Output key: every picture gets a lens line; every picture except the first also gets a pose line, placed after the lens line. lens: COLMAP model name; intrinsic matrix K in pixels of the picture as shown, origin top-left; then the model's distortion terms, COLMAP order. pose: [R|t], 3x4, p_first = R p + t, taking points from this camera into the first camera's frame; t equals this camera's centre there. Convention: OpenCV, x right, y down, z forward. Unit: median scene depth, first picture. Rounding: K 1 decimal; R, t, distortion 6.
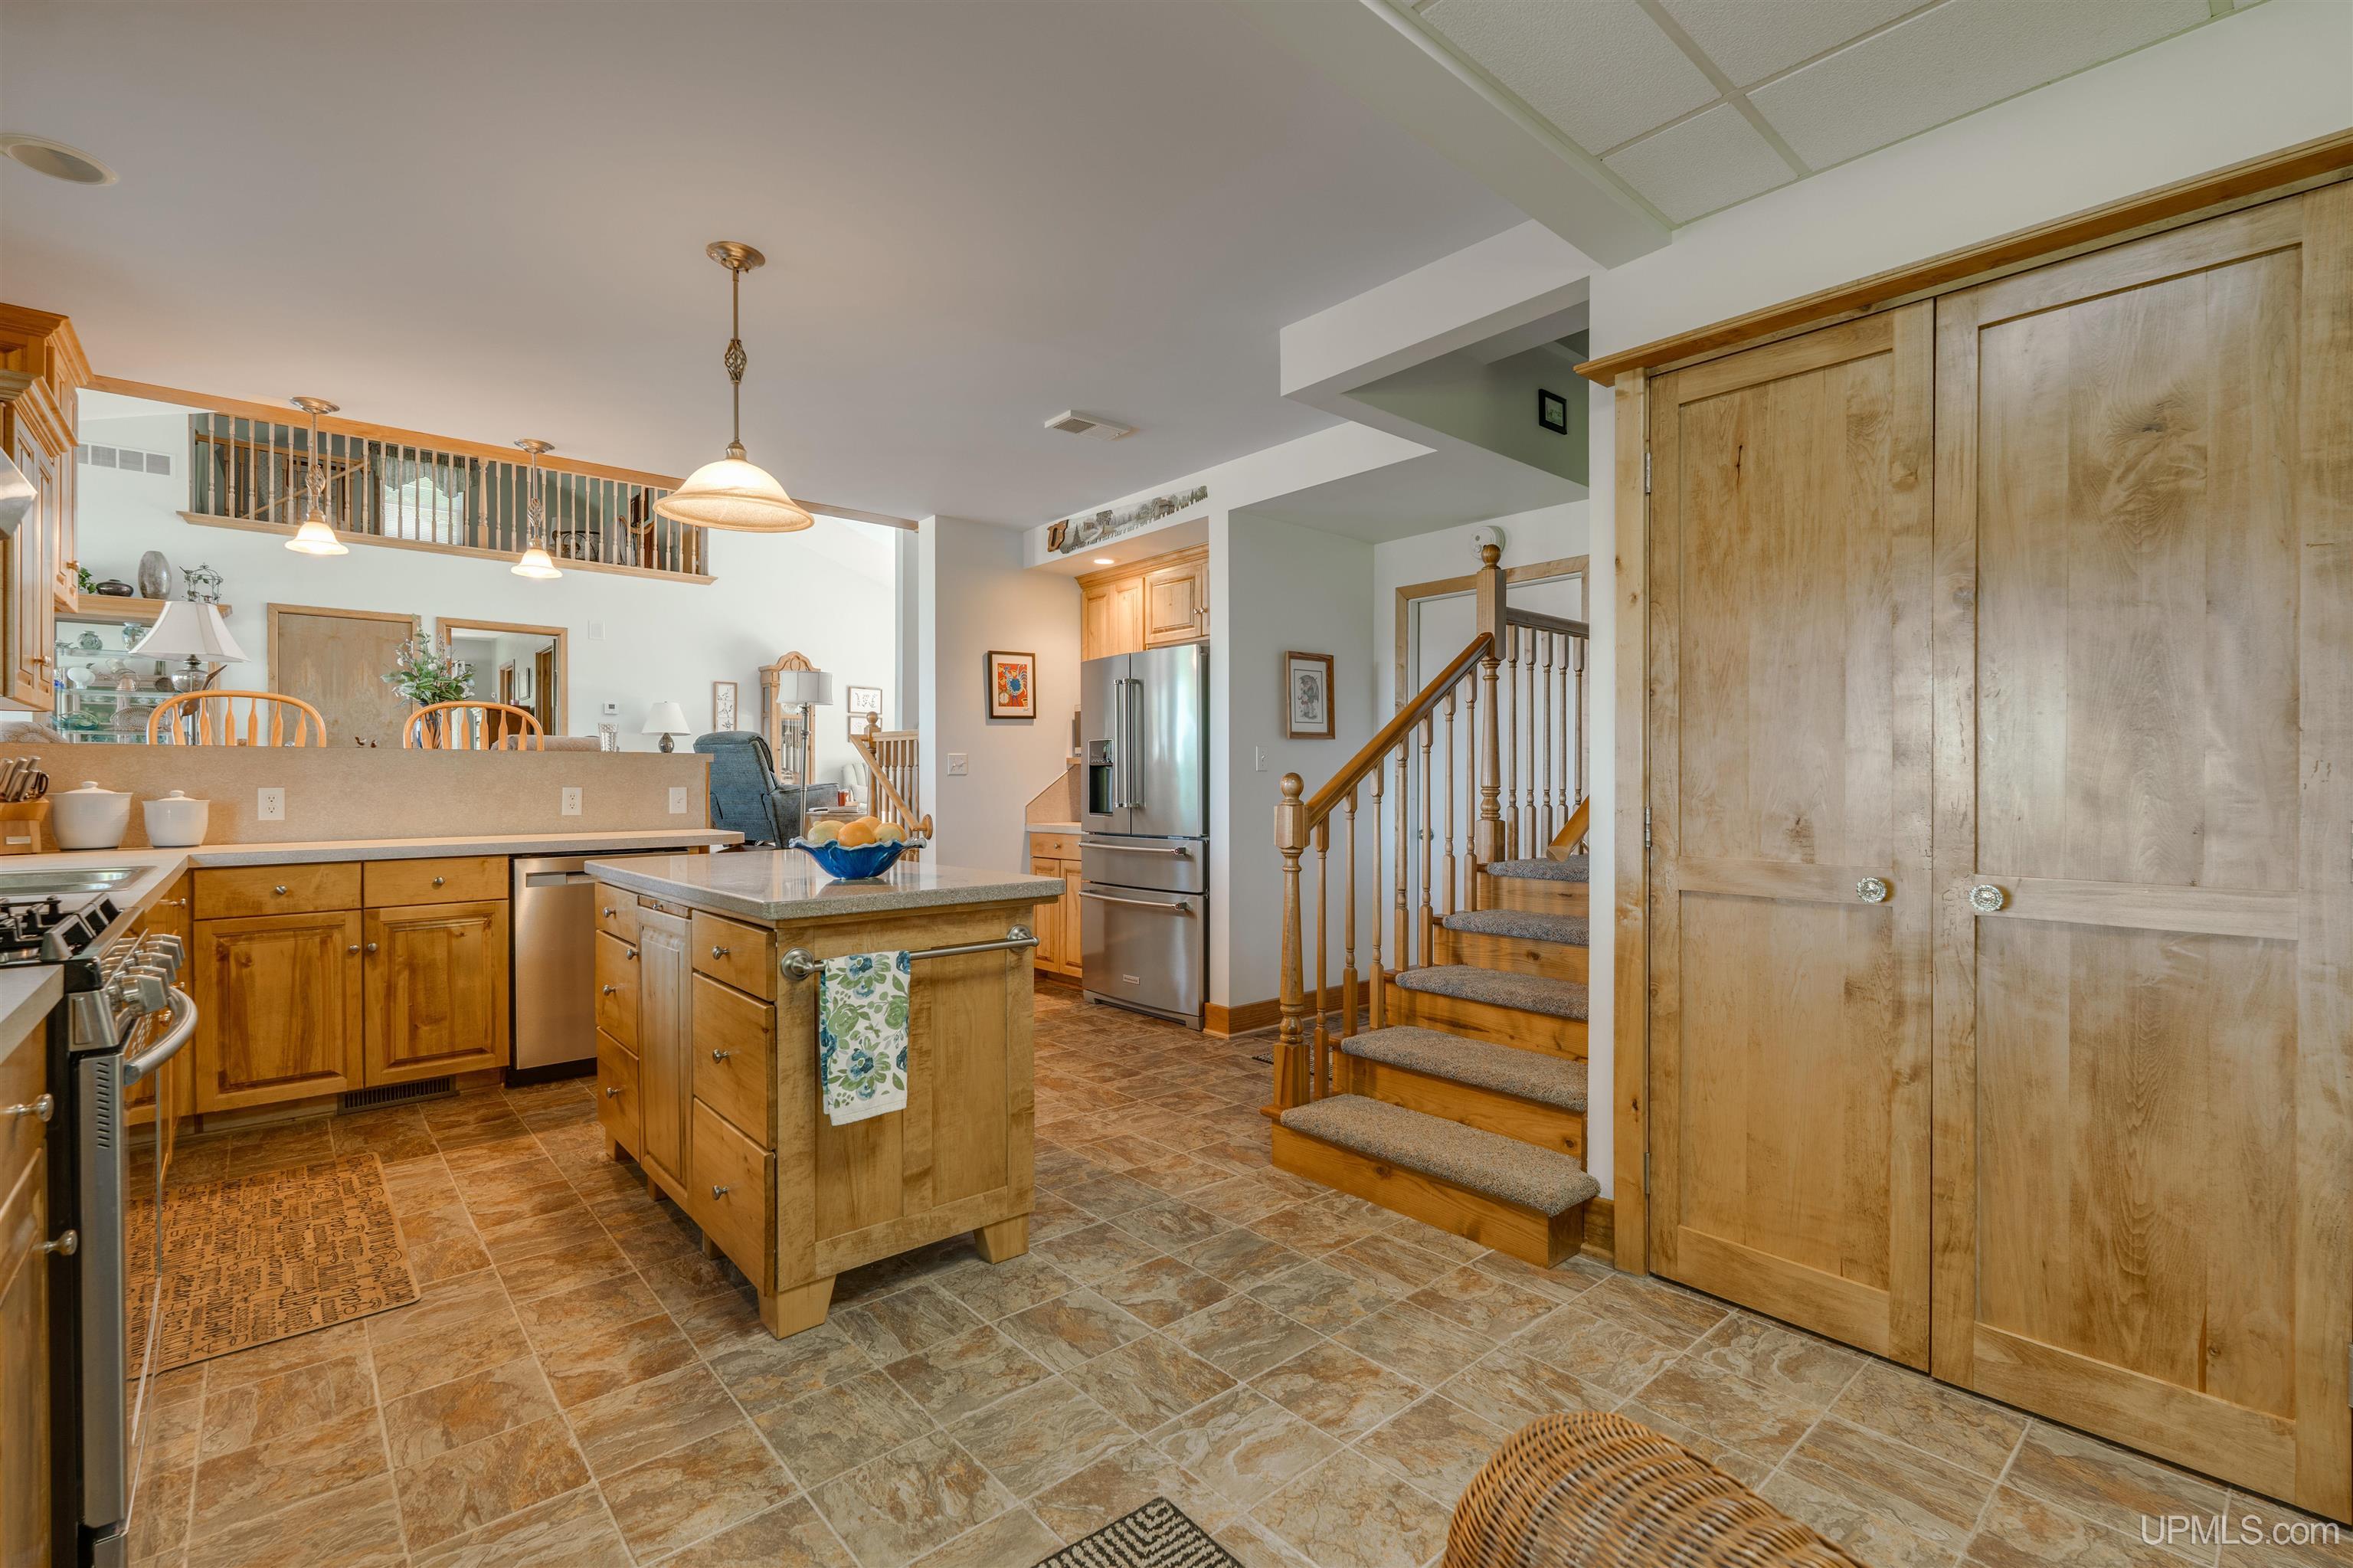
lens RADIAL K [[1030.2, 0, 1167.8], [0, 1030.2, 789.7], [0, 0, 1]] dist [-0.005563, 0.001365]
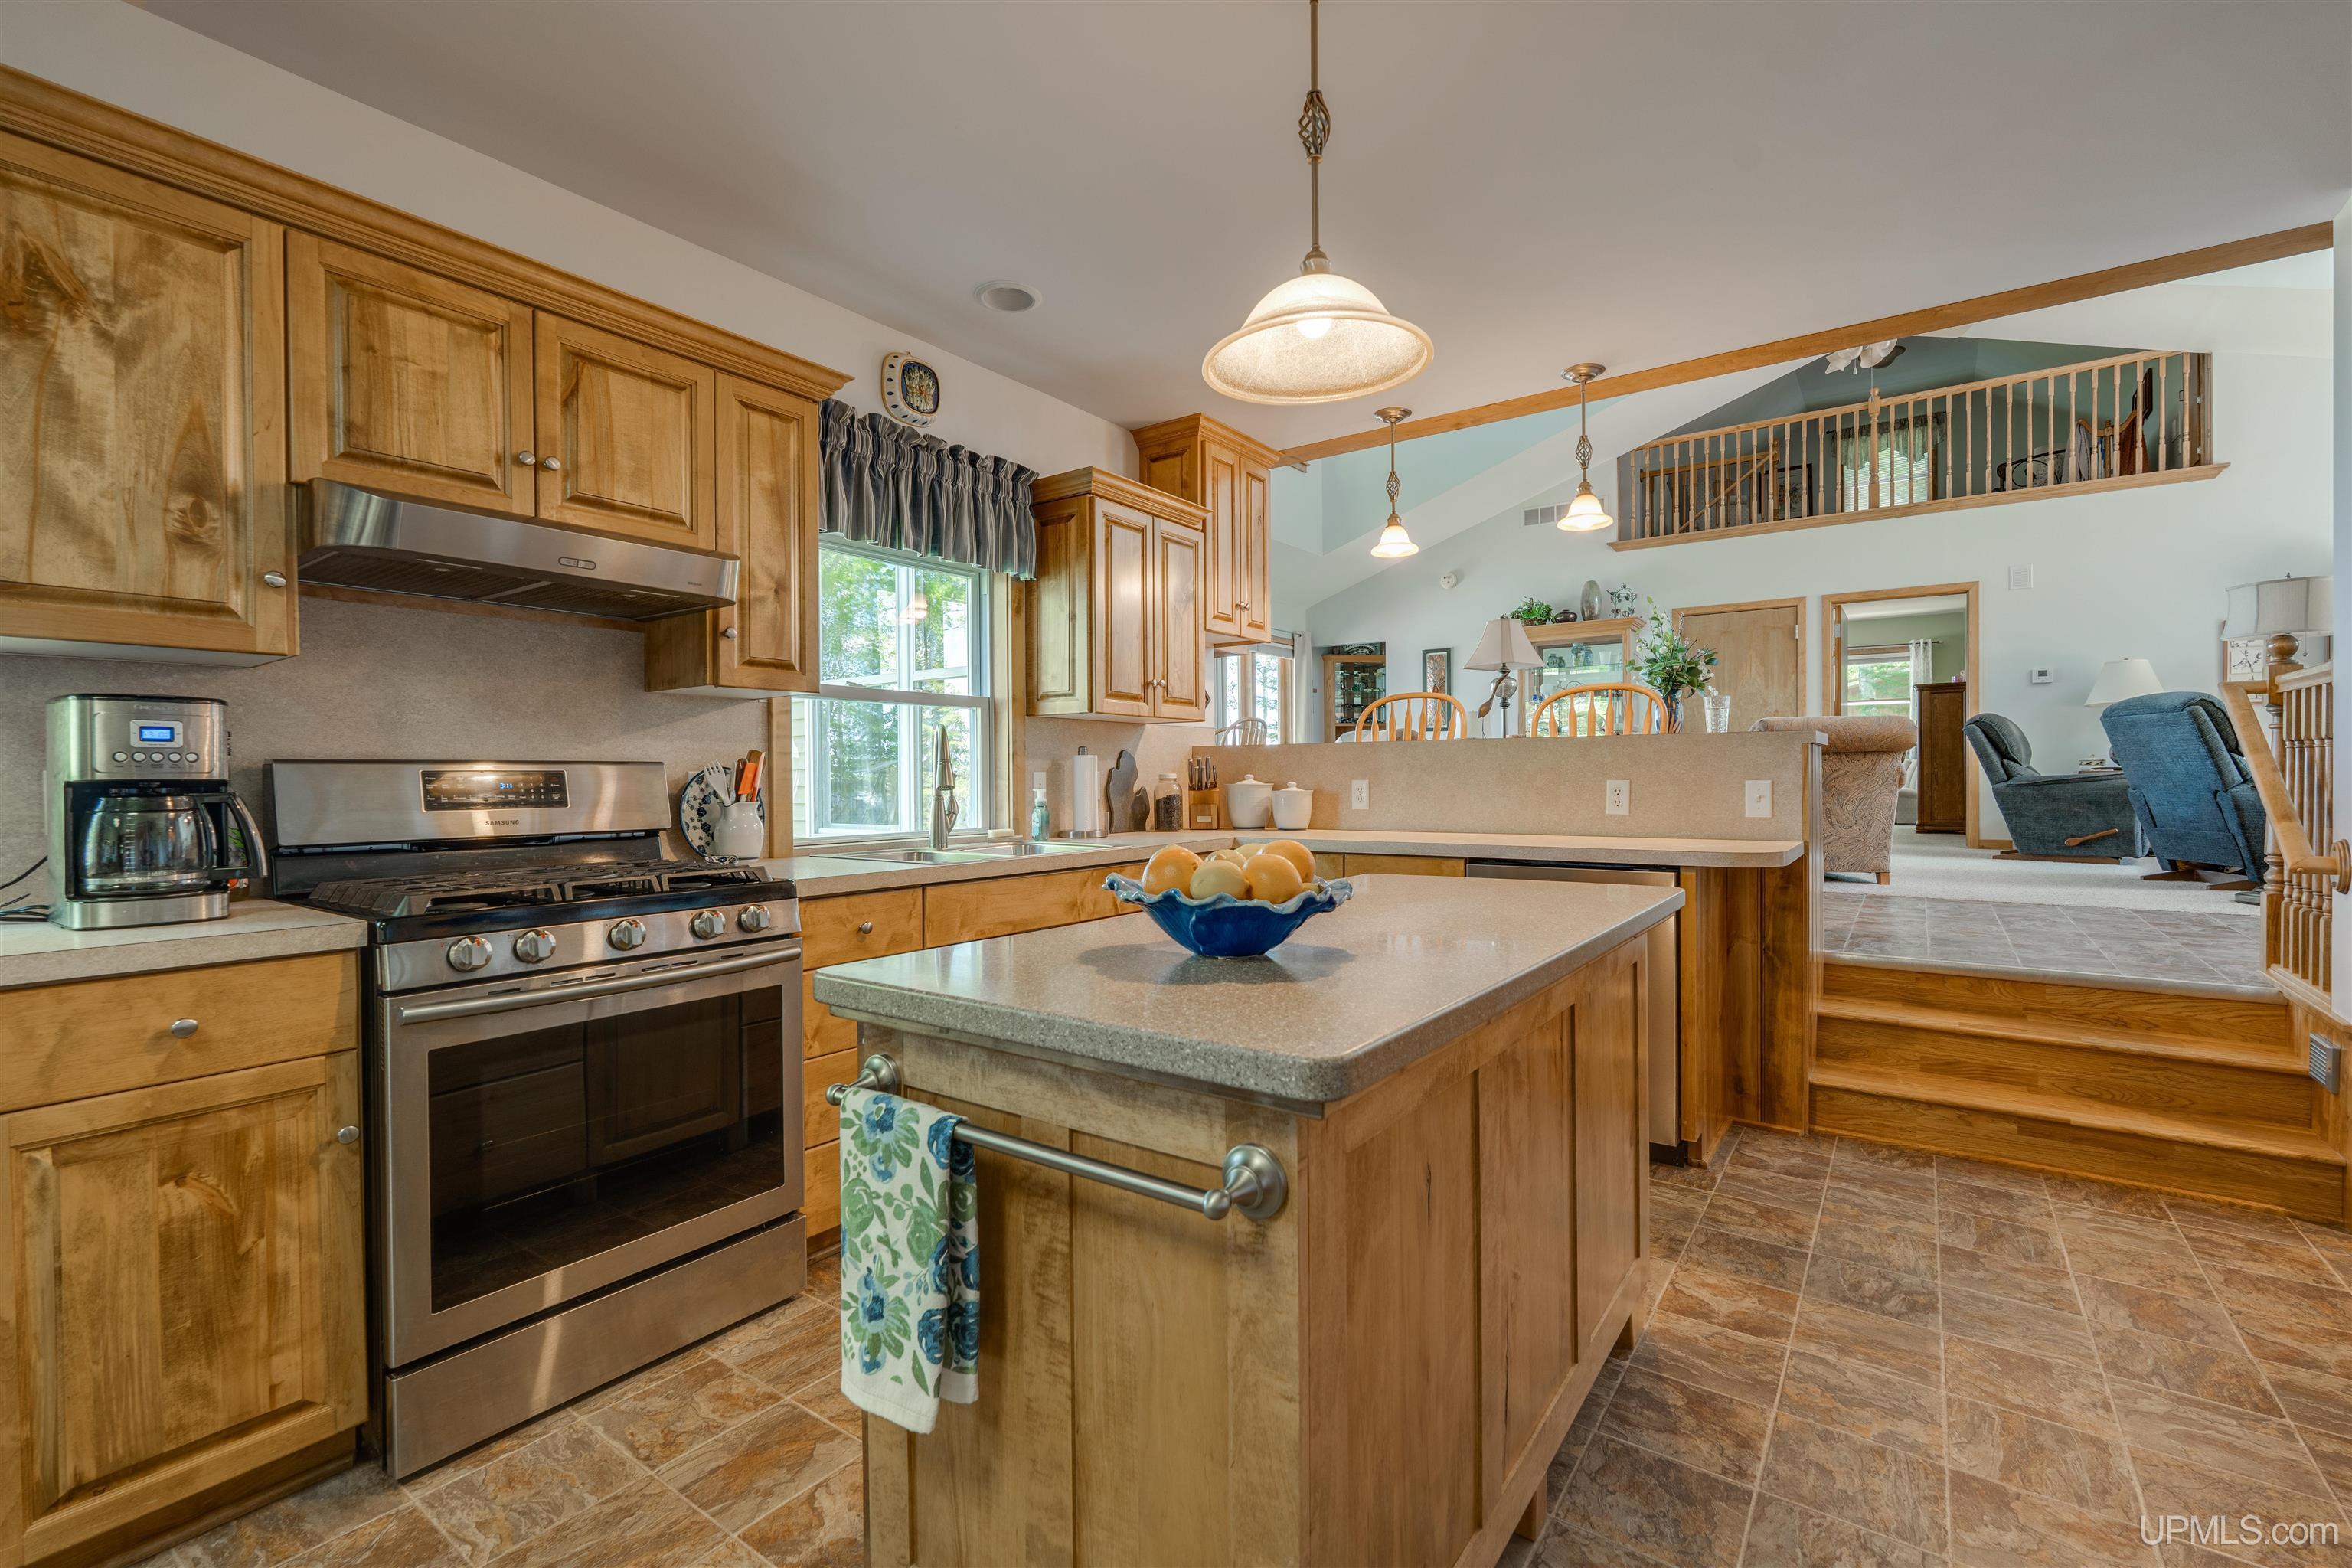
lens RADIAL K [[1029.7, 0, 1182.0], [0, 1029.7, 787.6], [0, 0, 1]] dist [-0.005563, 0.001365]
pose [[0.229210, 0.009493, -0.973331, 0.203566], [-0.002164, 0.999955, 0.009244, -0.005596], [0.973375, -0.000013, 0.229220, 0.808037]]
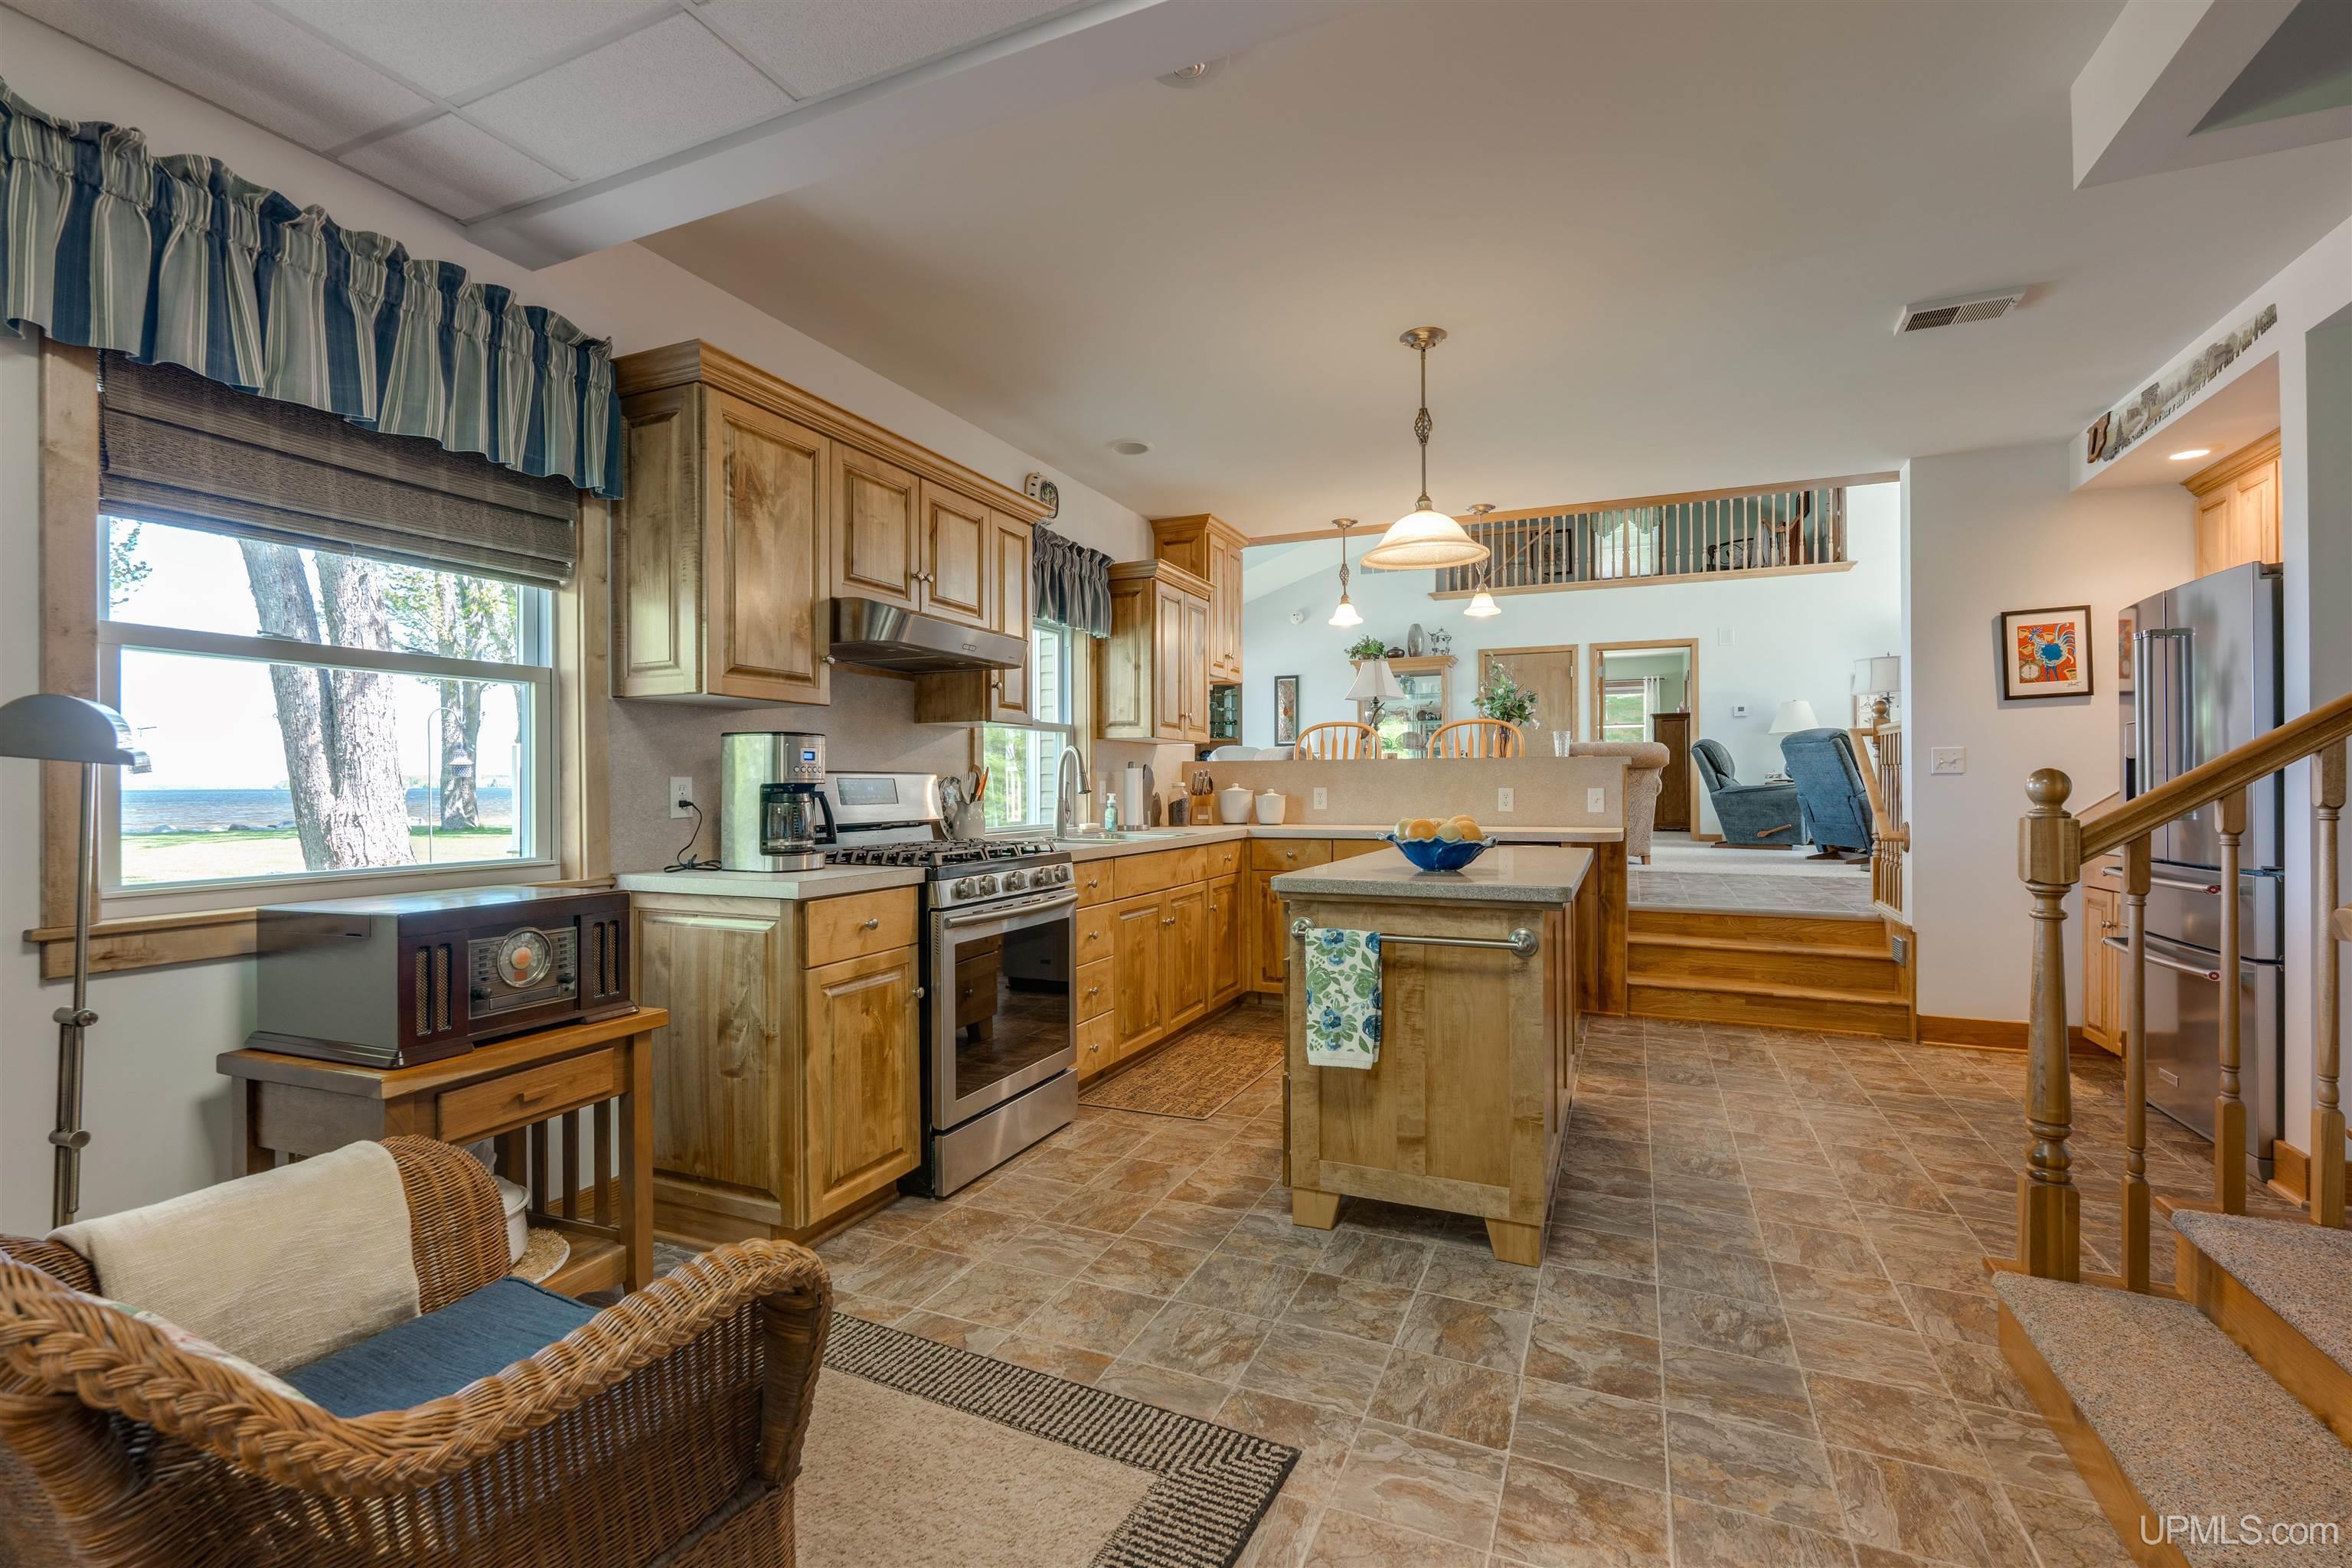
lens RADIAL K [[1029.7, 0, 1185.4], [0, 1029.7, 785.8], [0, 0, 1]] dist [-0.005563, 0.001365]
pose [[0.429801, 0.000981, -0.902923, 0.552506], [-0.005550, 0.999983, -0.001556, -0.001634], [0.902907, 0.005679, 0.429799, 0.259615]]
